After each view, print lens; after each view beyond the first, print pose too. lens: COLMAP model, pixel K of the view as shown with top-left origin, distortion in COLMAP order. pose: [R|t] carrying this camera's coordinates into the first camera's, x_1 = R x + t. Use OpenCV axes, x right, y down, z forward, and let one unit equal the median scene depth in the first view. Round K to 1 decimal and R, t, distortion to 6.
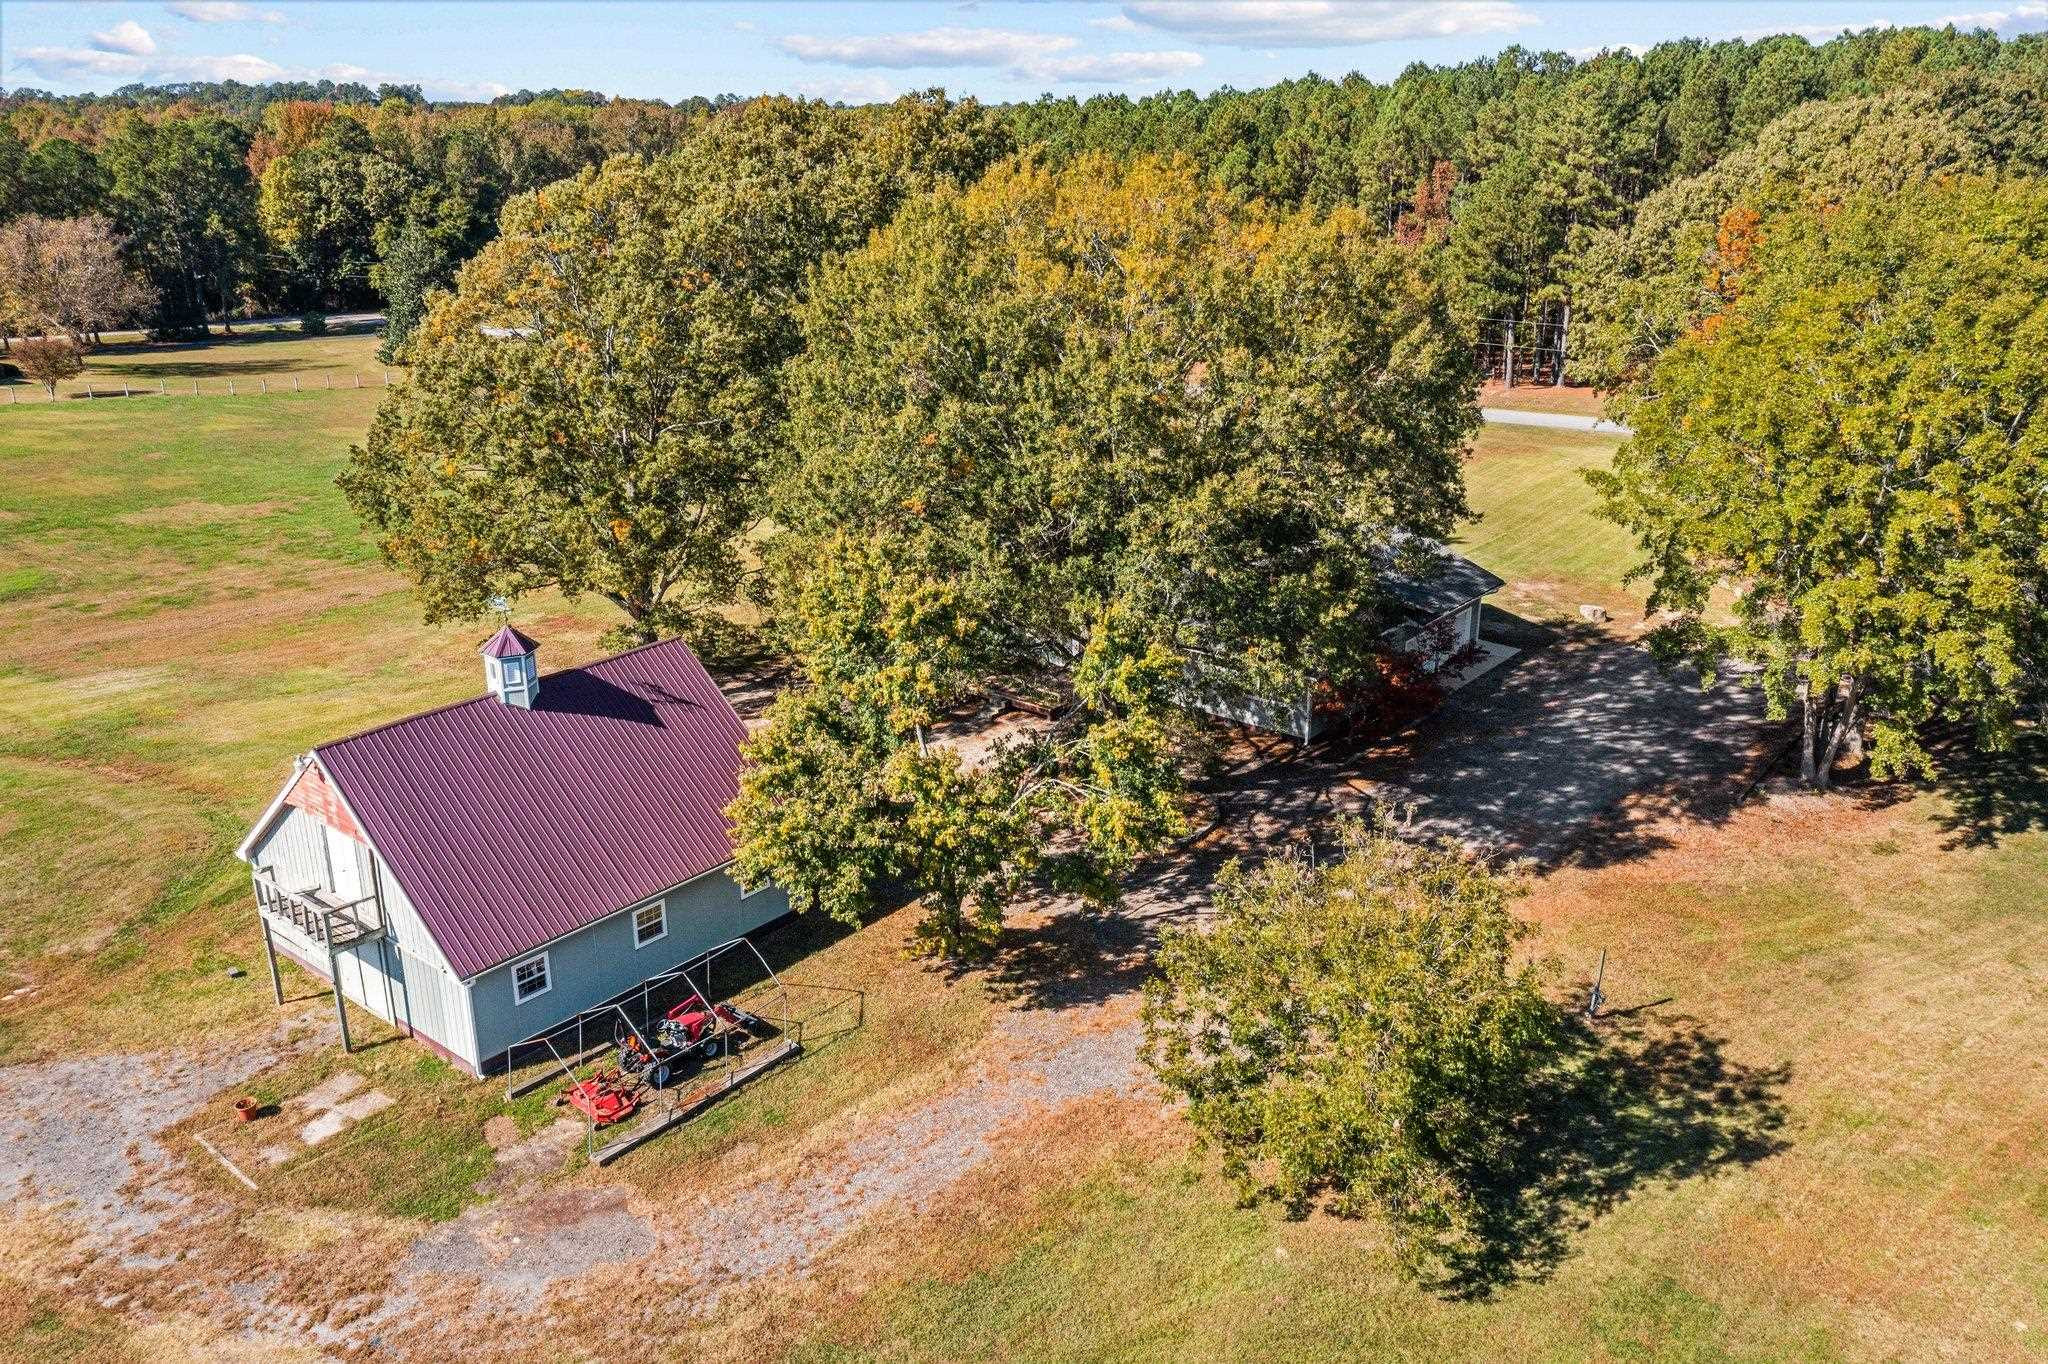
lens RADIAL K [[1554.1, 0, 1024.0], [0, 1554.1, 682.0], [0, 0, 1]] dist [-0.030893, 0.003227]
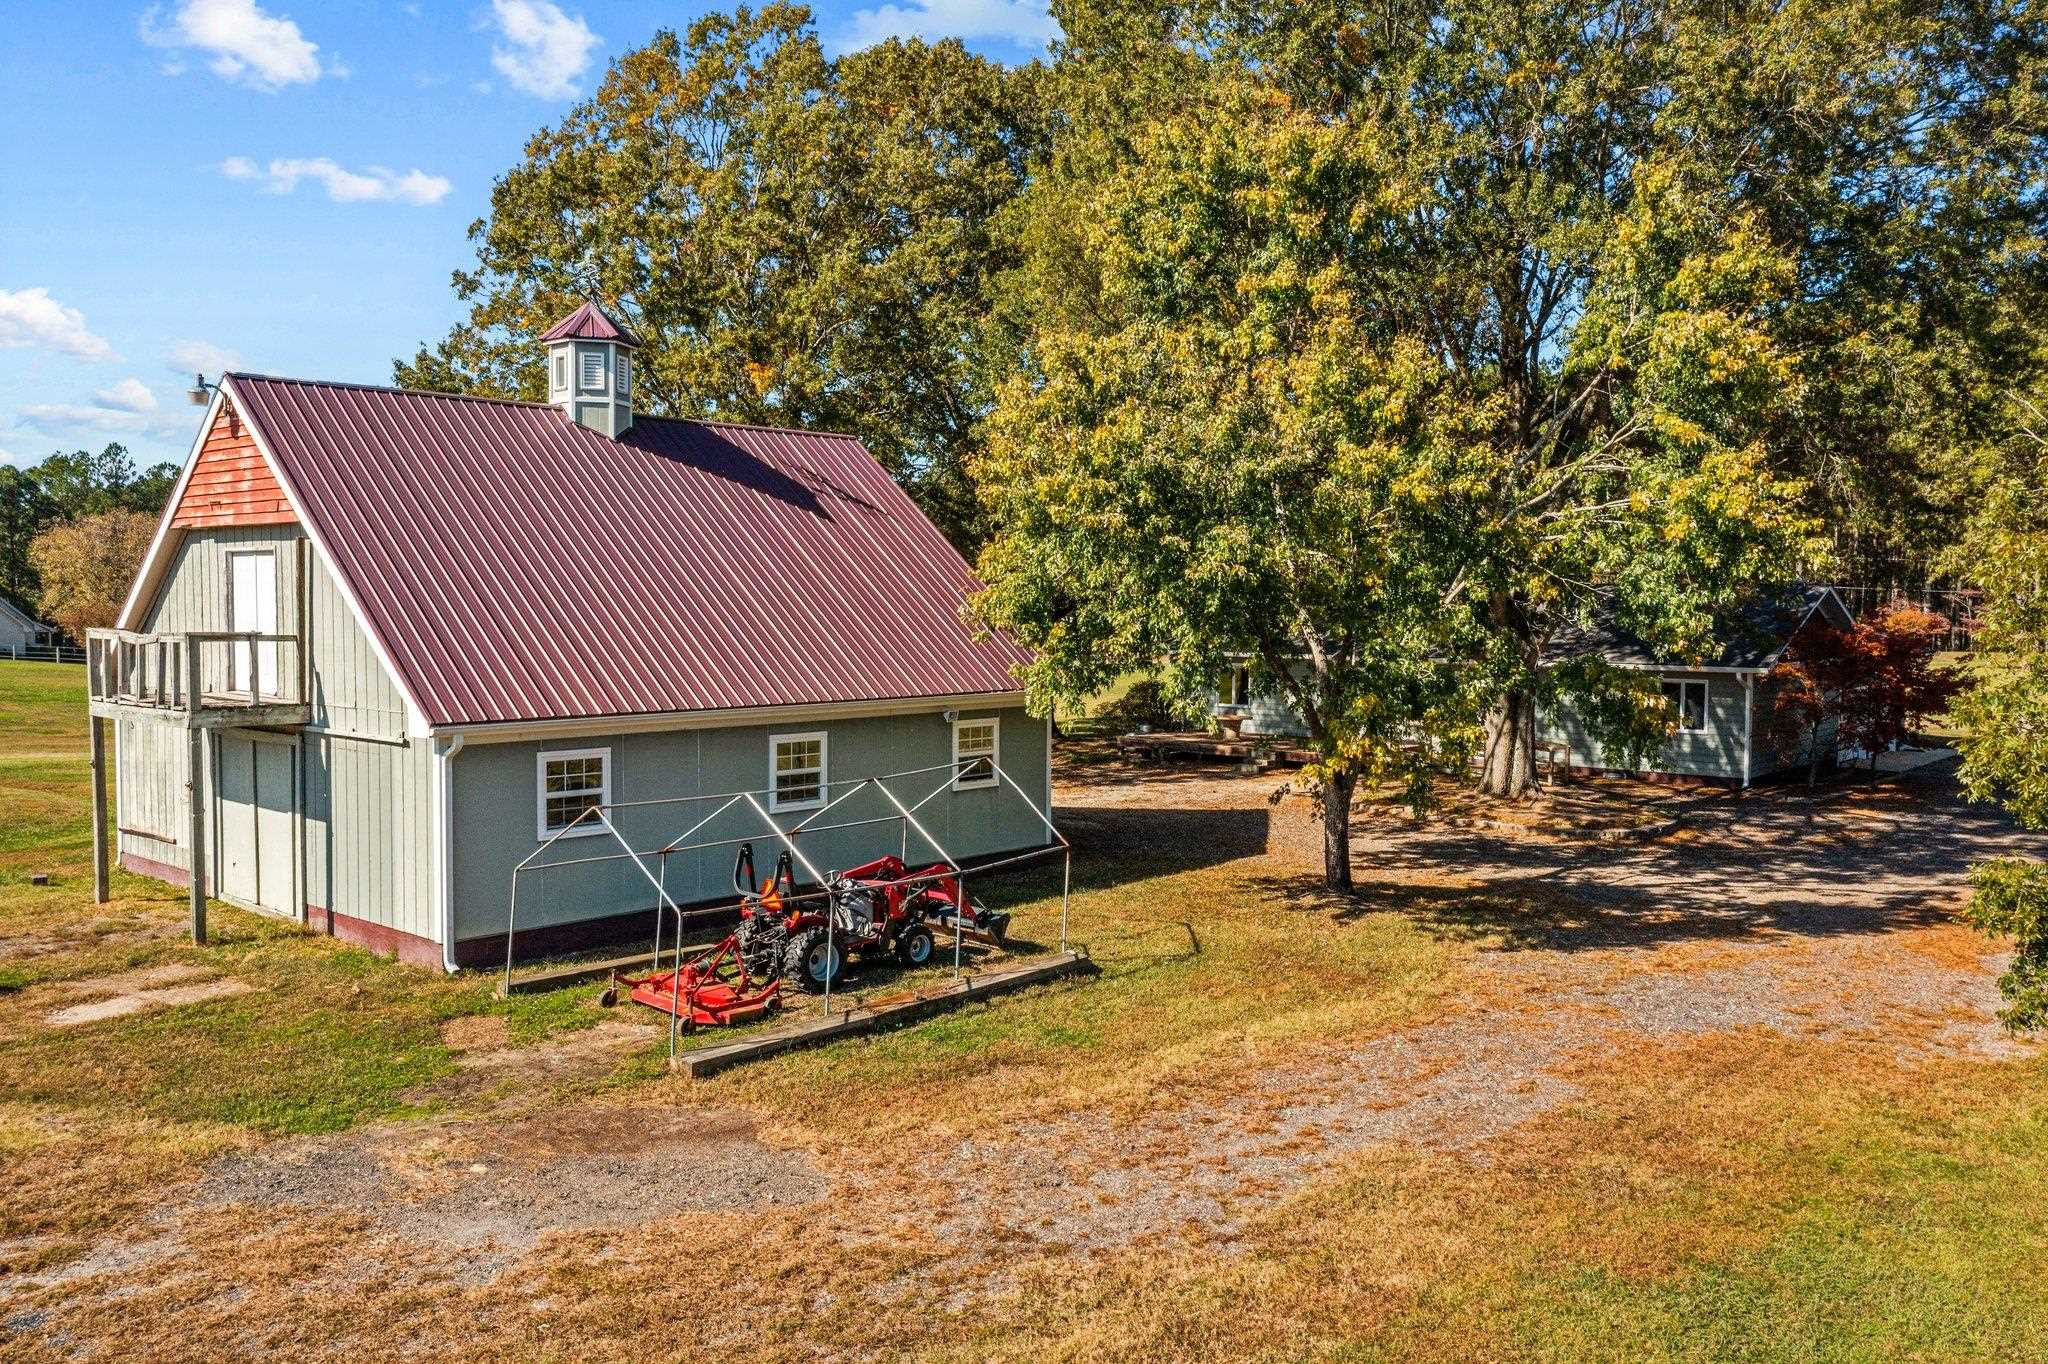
lens RADIAL K [[1588.2, 0, 1024.0], [0, 1588.2, 682.0], [0, 0, 1]] dist [-0.022122, 0.000247]
pose [[0.998839, 0.008468, -0.047416, -0.149775], [-0.021625, 0.958472, -0.284366, 0.307449], [0.043039, 0.285061, 0.957543, 0.508695]]
